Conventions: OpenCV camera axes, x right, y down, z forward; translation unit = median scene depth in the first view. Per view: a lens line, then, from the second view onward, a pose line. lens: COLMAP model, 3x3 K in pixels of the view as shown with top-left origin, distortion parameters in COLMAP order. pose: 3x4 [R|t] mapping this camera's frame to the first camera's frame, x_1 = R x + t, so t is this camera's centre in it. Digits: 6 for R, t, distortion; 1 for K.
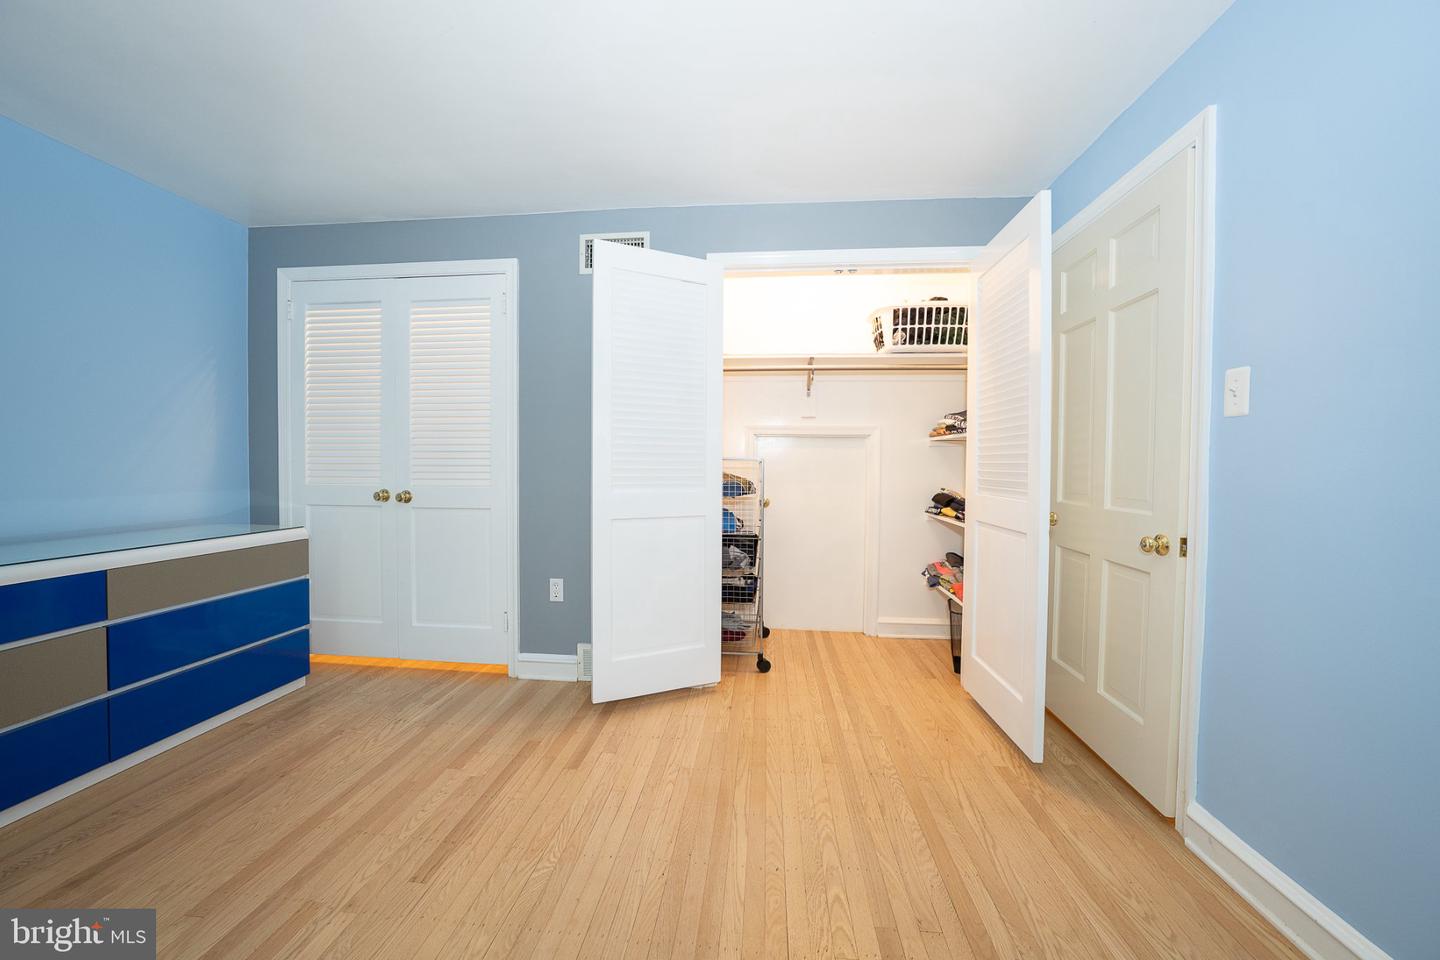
lens RADIAL K [[492.7, 0, 723.5], [0, 492.7, 475.7], [0, 0, 1]] dist [-0.028722, 0.005862]
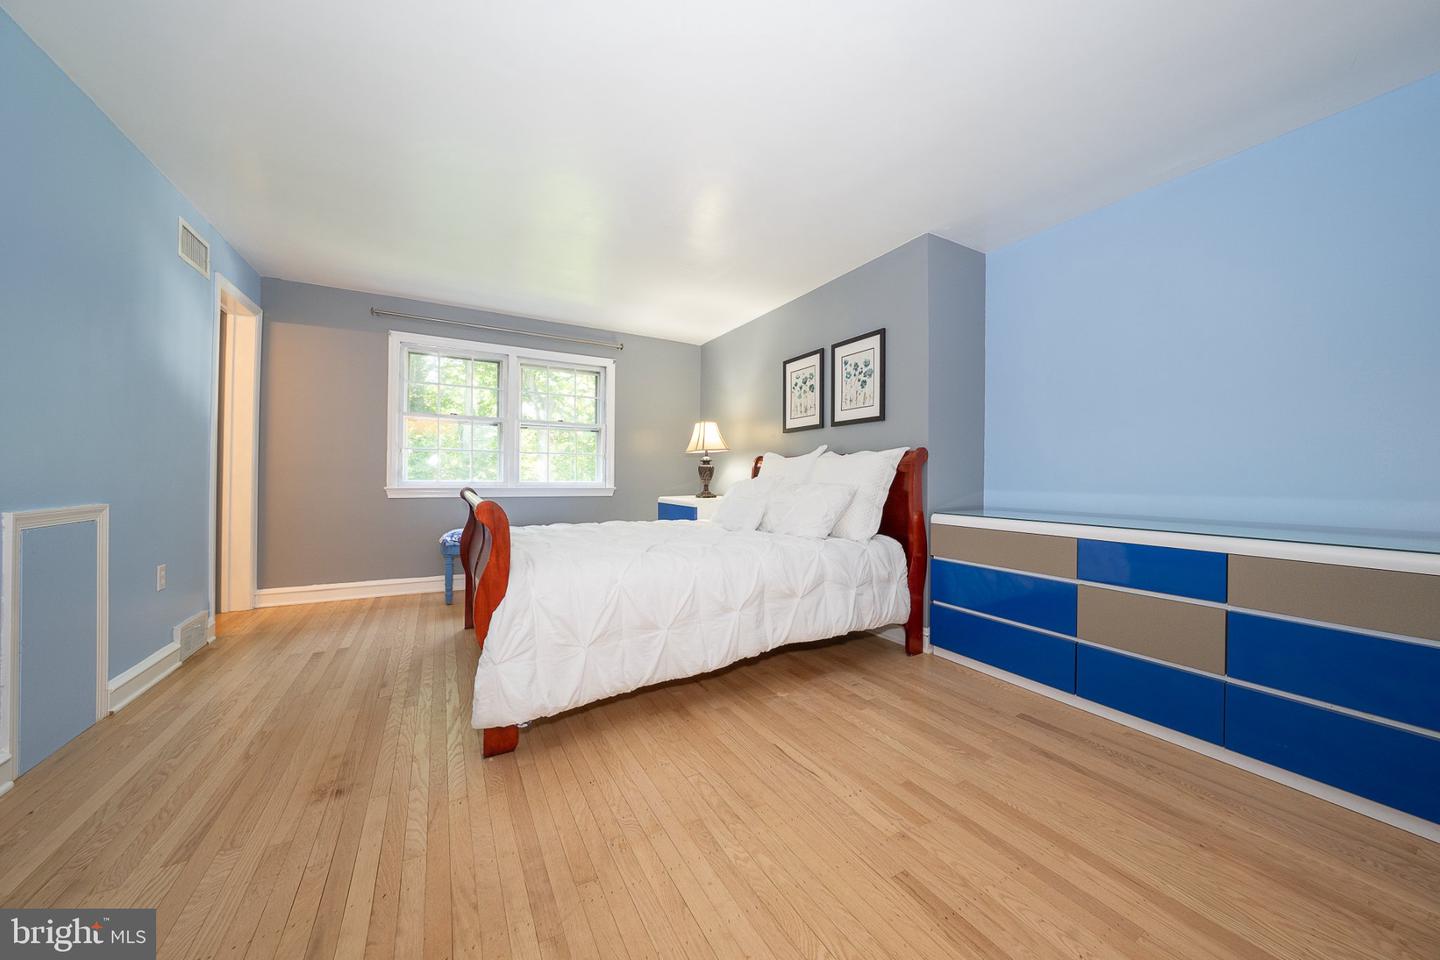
lens RADIAL K [[492.7, 0, 723.5], [0, 492.7, 475.7], [0, 0, 1]] dist [-0.028722, 0.005862]
pose [[-0.818985, -0.016016, -0.573592, 0.155660], [-0.025241, 0.999648, 0.008128, 0.053272], [0.573260, 0.021134, -0.819101, 1.227316]]
